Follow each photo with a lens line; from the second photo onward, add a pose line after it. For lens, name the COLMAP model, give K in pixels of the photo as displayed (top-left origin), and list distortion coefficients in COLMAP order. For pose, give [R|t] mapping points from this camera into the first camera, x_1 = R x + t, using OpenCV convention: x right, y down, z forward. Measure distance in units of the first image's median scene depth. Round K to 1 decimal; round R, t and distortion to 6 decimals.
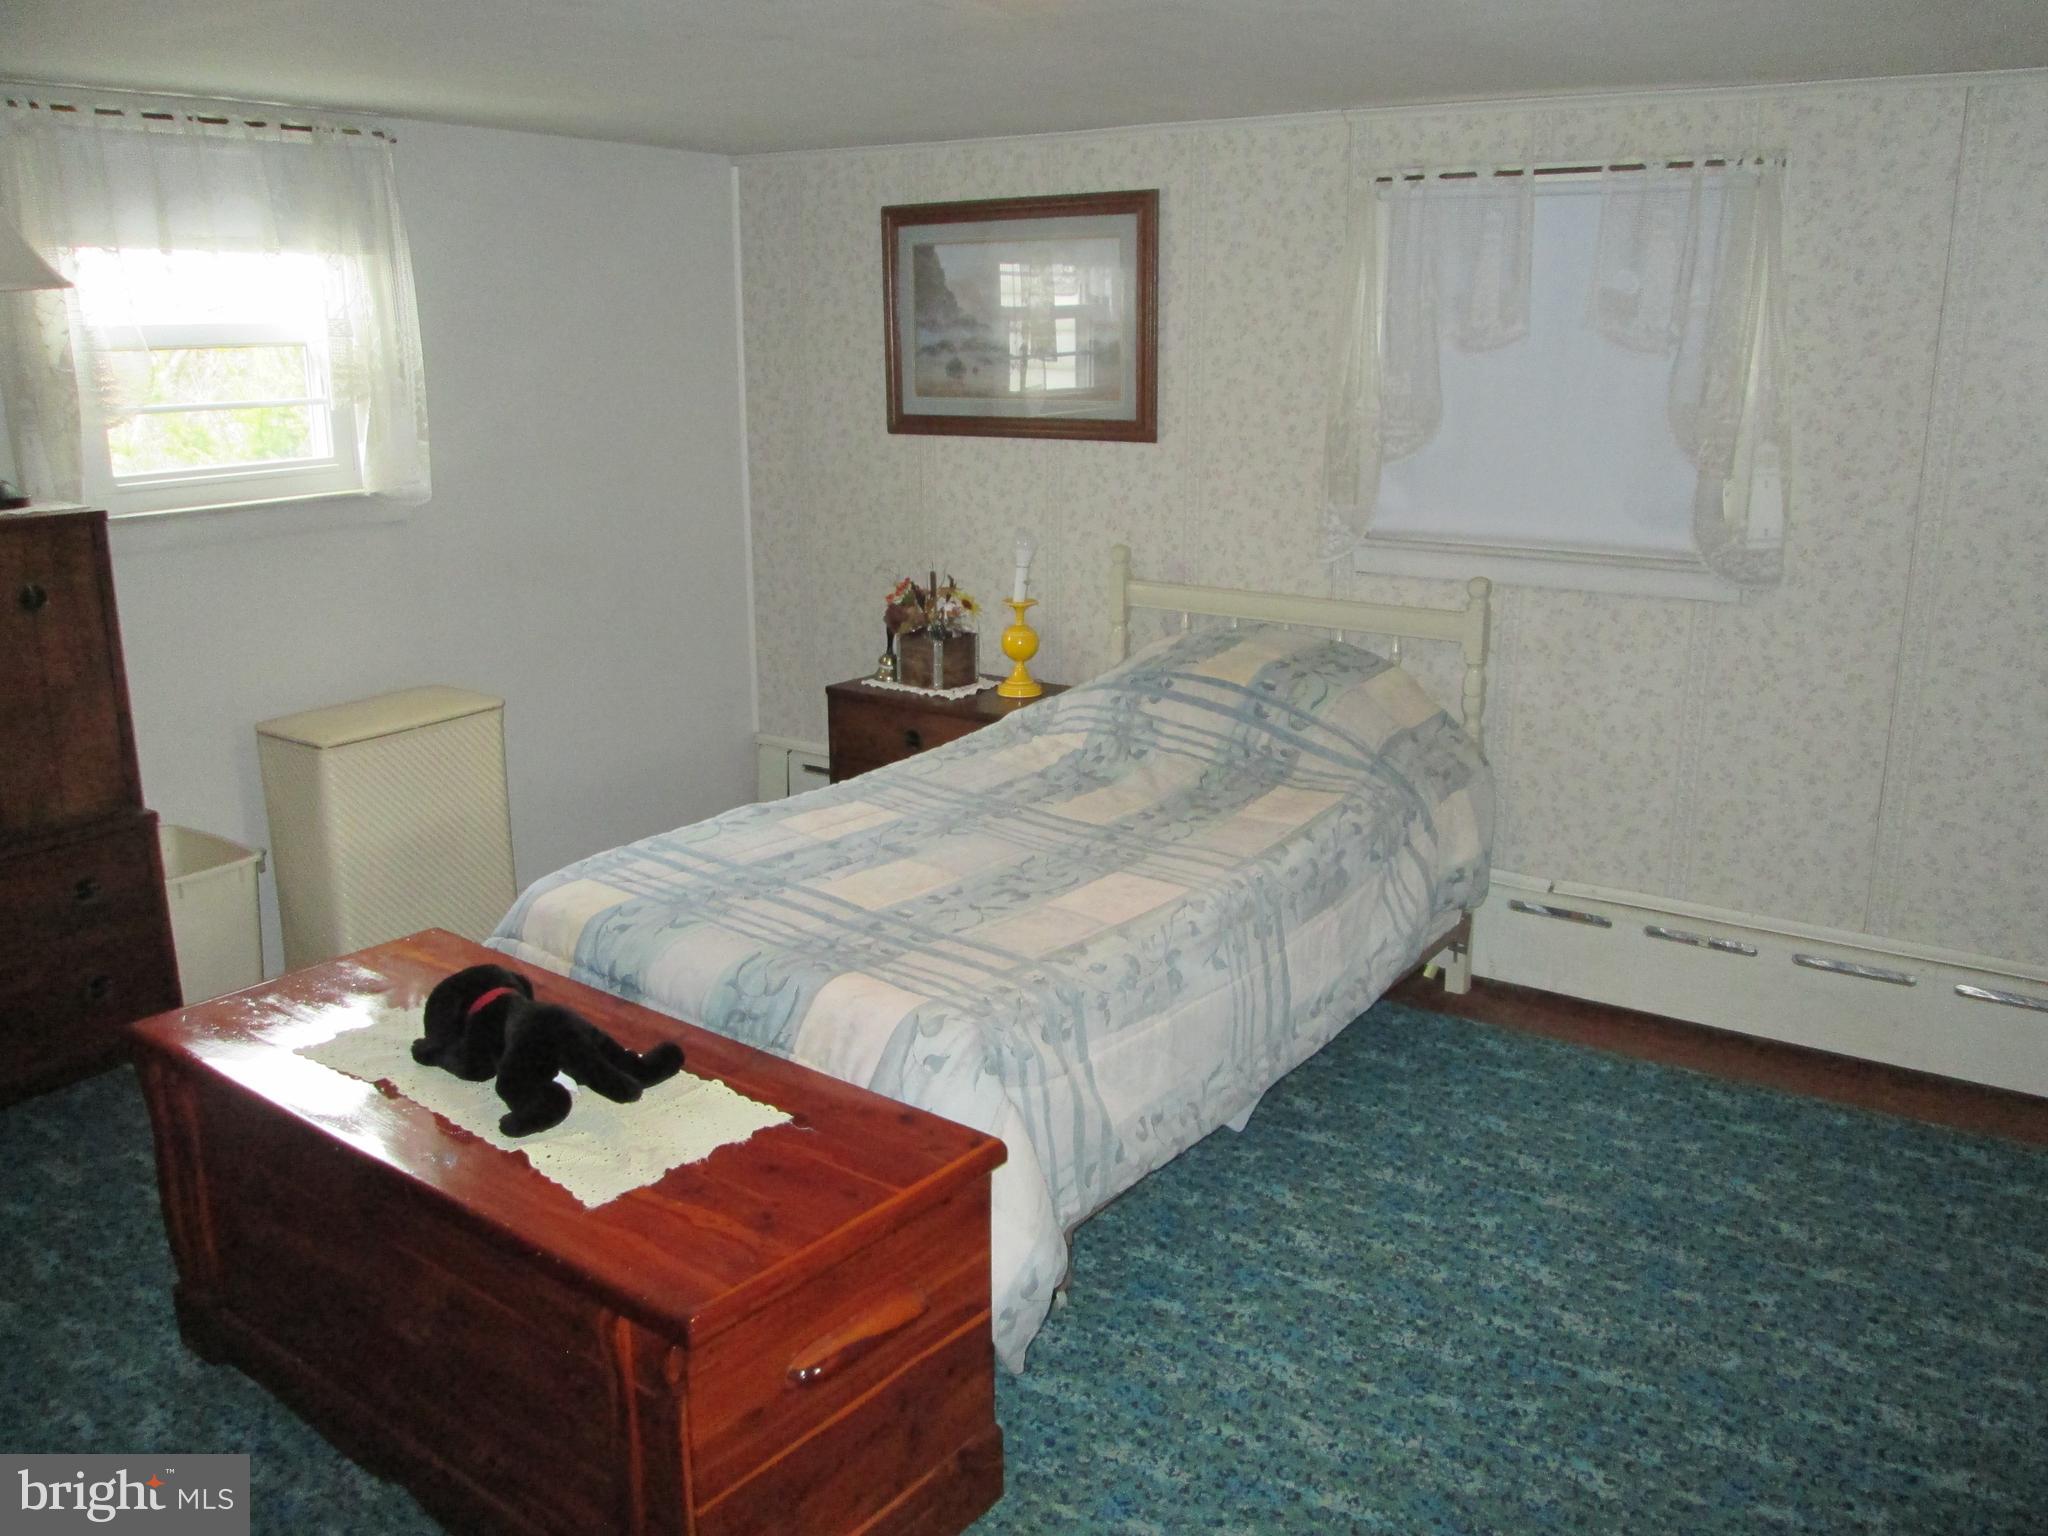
lens RADIAL K [[1667.0, 0, 993.3], [0, 1667.0, 764.6], [0, 0, 1]] dist [-0.067968, 0.144774]
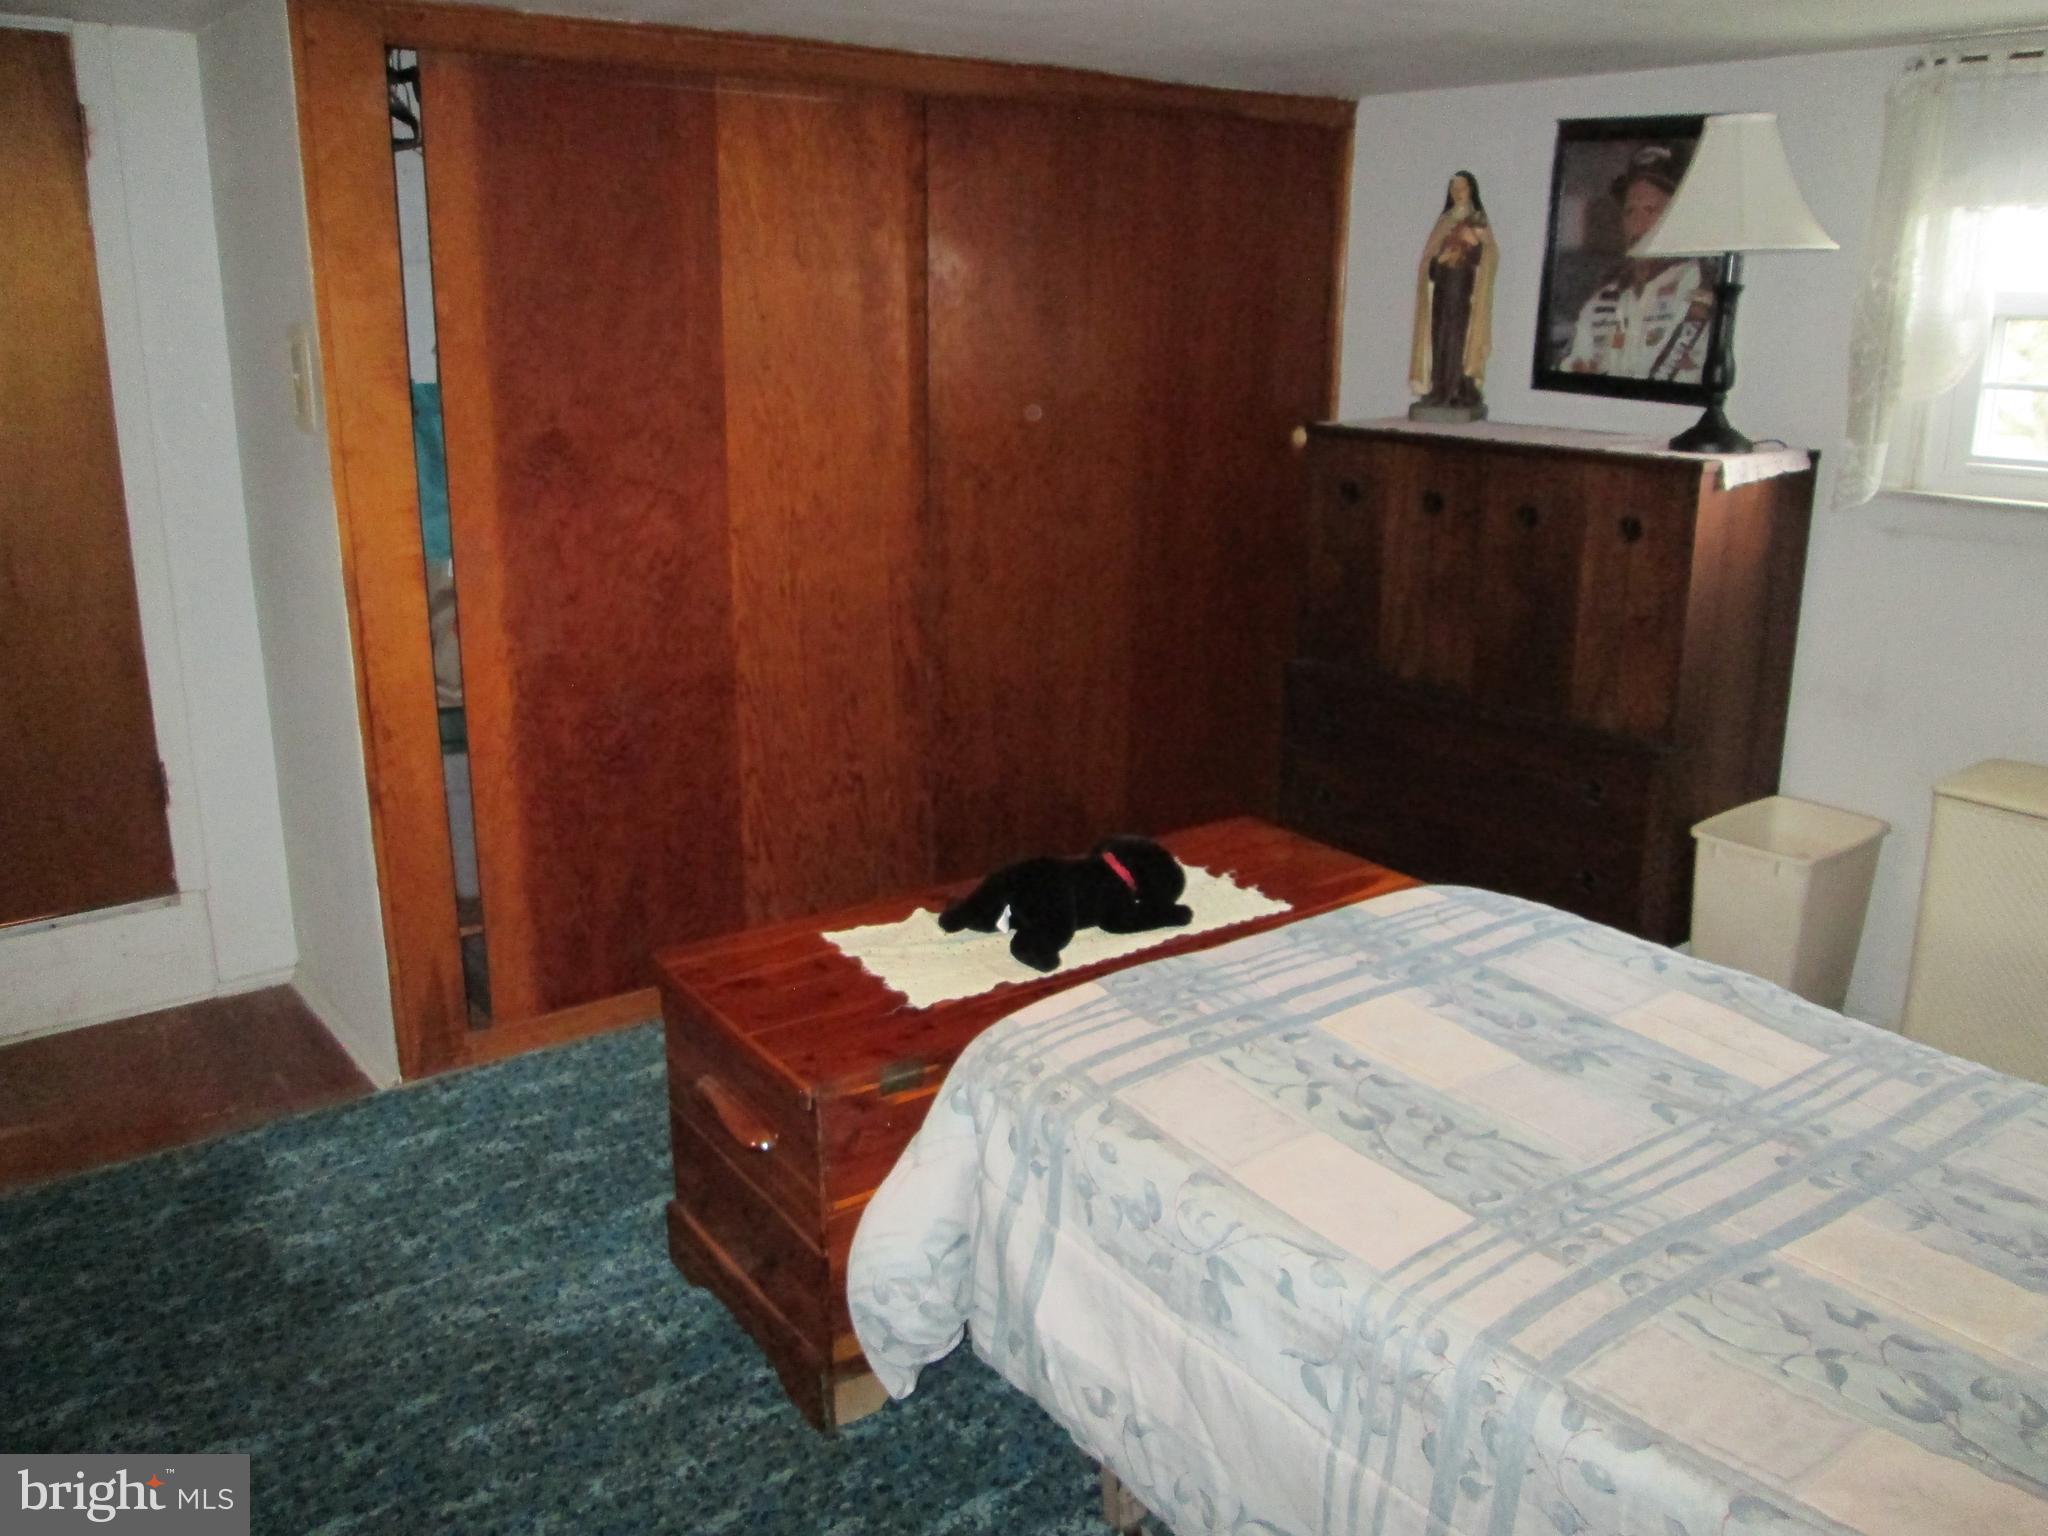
lens RADIAL K [[1691.6, 0, 1024.0], [0, 1691.6, 768.0], [0, 0, 1]] dist [-0.059923, 0.015692]
pose [[-0.285561, 0.264894, -0.921024, 0.614067], [-0.249918, 0.907206, 0.338406, -0.236161], [0.925201, 0.326816, -0.192860, 0.907671]]
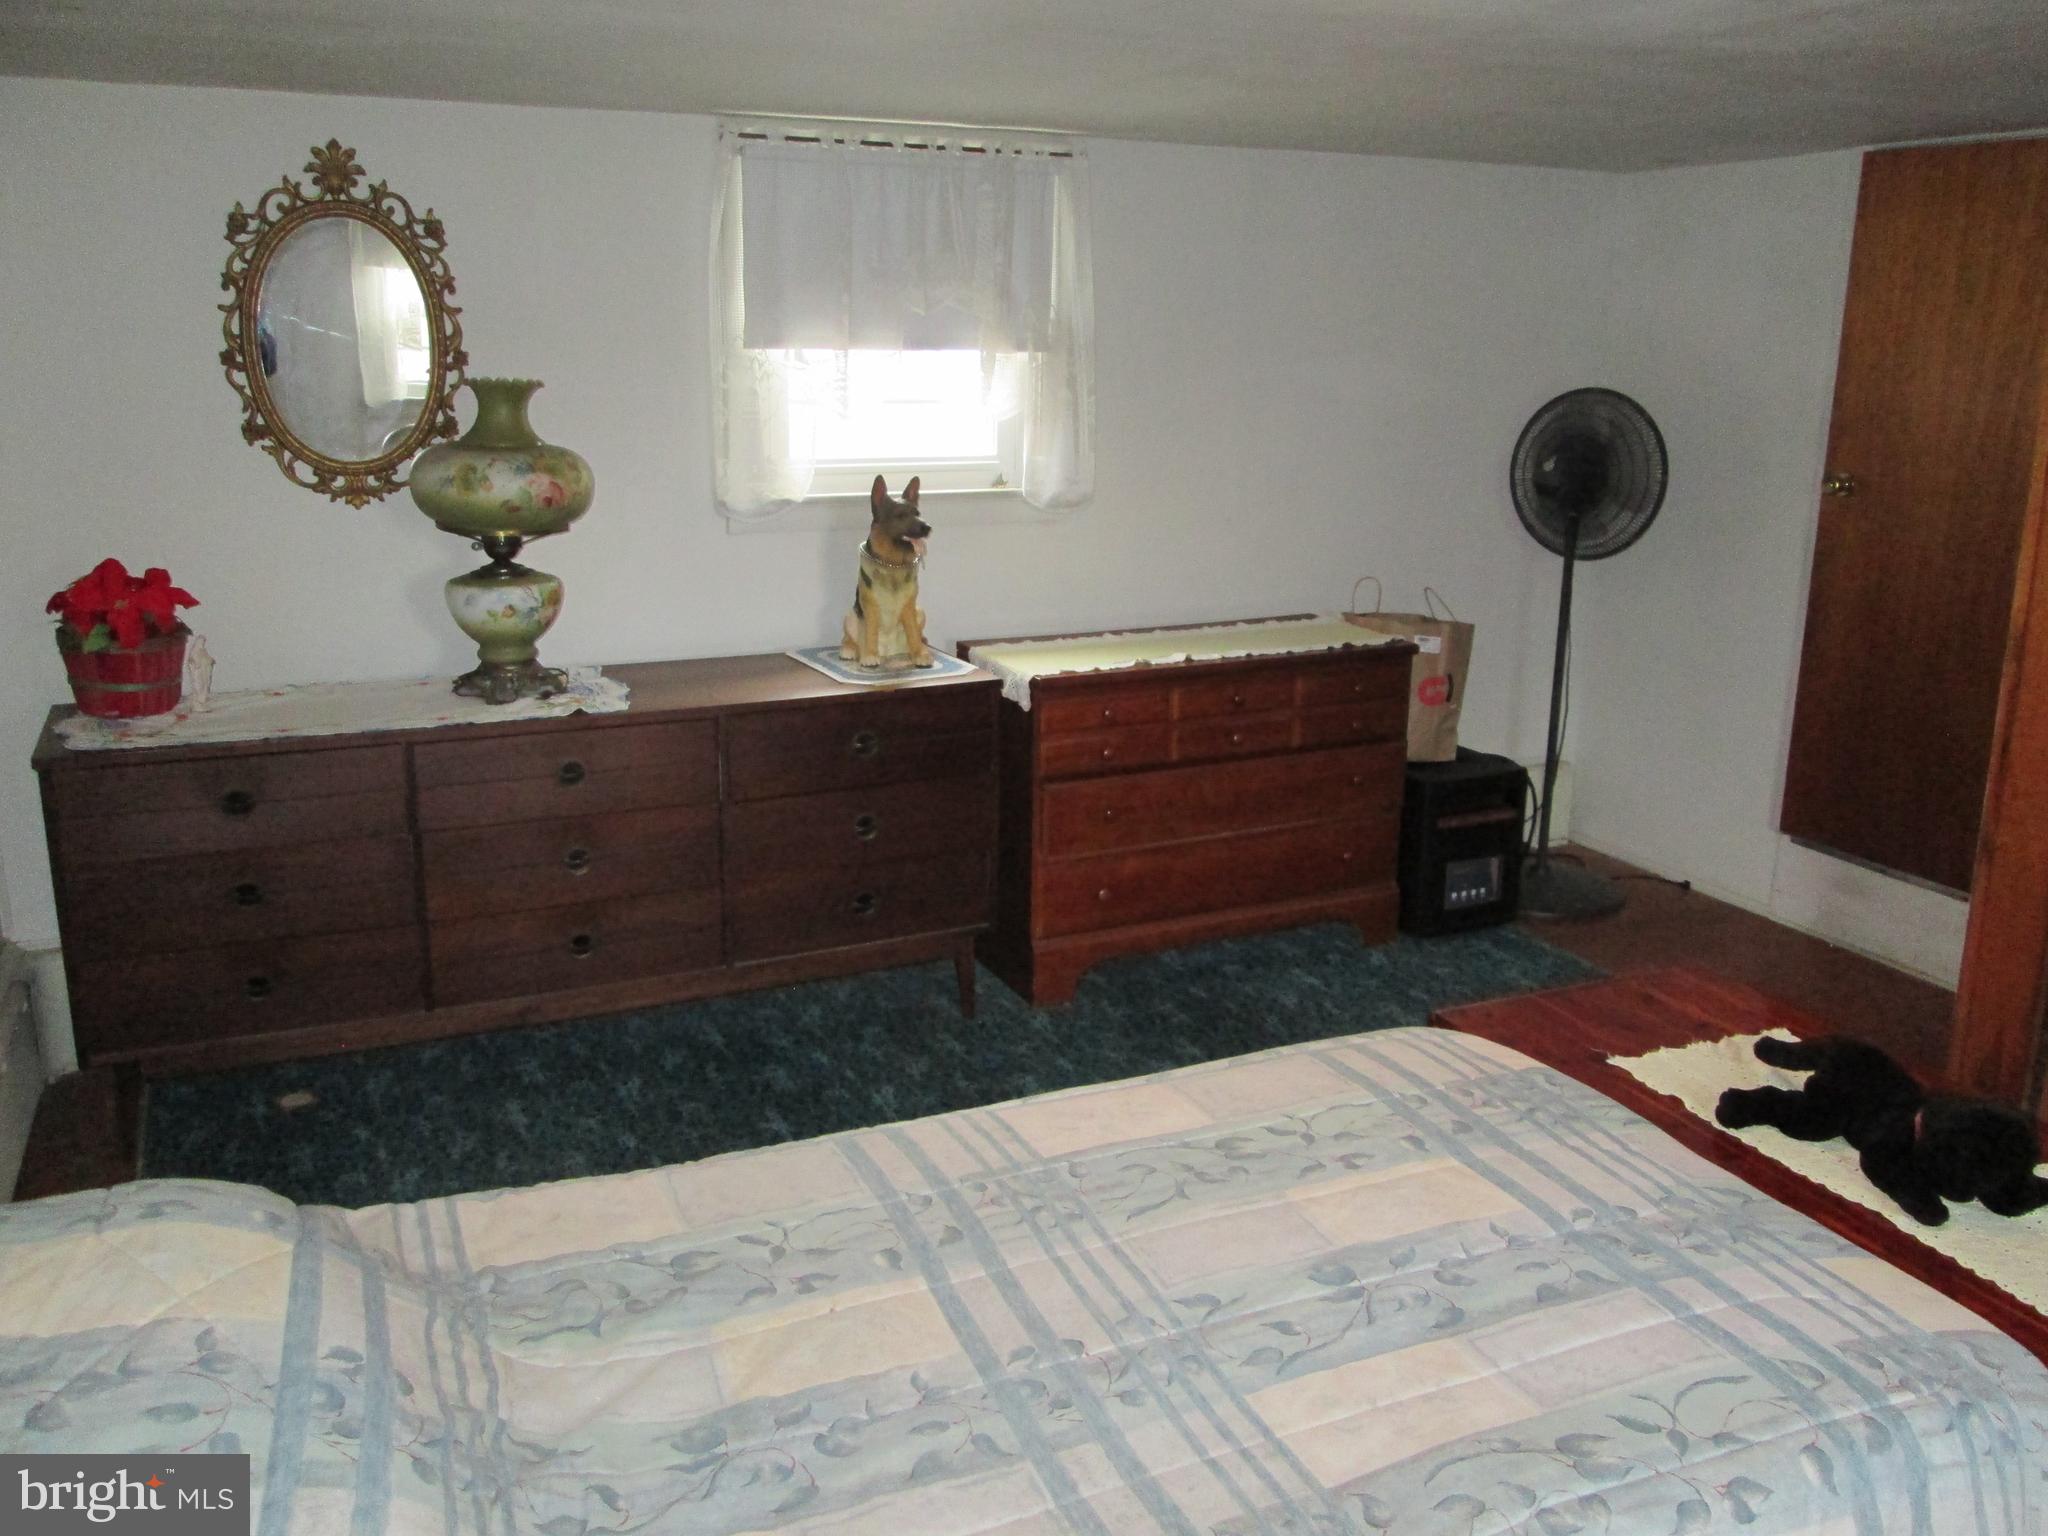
lens RADIAL K [[1691.6, 0, 1024.0], [0, 1691.6, 768.0], [0, 0, 1]] dist [-0.059923, 0.015692]
pose [[-0.867838, -0.124513, 0.480992, -0.218909], [0.126751, 0.880573, 0.456646, -0.376453], [-0.480407, 0.457261, -0.748413, 1.422839]]
